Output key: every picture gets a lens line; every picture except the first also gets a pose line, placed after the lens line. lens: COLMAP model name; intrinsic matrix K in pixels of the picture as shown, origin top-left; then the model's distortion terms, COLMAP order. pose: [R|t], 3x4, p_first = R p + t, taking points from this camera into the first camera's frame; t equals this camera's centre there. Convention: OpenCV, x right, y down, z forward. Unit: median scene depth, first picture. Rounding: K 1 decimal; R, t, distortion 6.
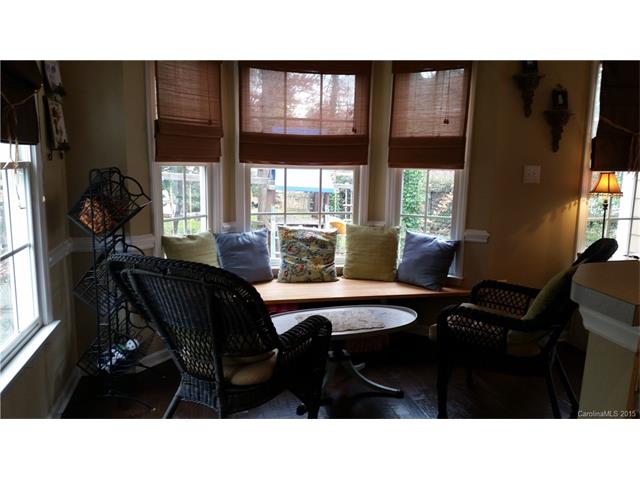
lens RADIAL K [[515.0, 0, 320.0], [0, 515.0, 240.0], [0, 0, 1]] dist [0.169516, -0.400043]
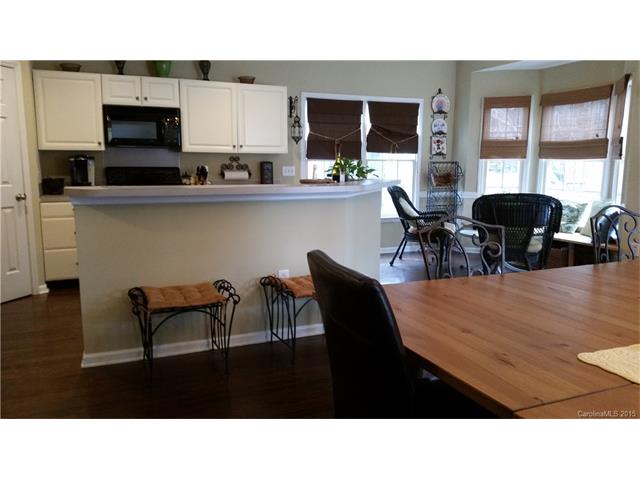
lens RADIAL K [[515.0, 0, 320.0], [0, 515.0, 240.0], [0, 0, 1]] dist [0.169516, -0.400043]
pose [[0.165634, 0.130551, -0.977508, 1.792427], [-0.142205, 0.984002, 0.107322, 0.047424], [0.975881, 0.121230, 0.181549, -0.025475]]
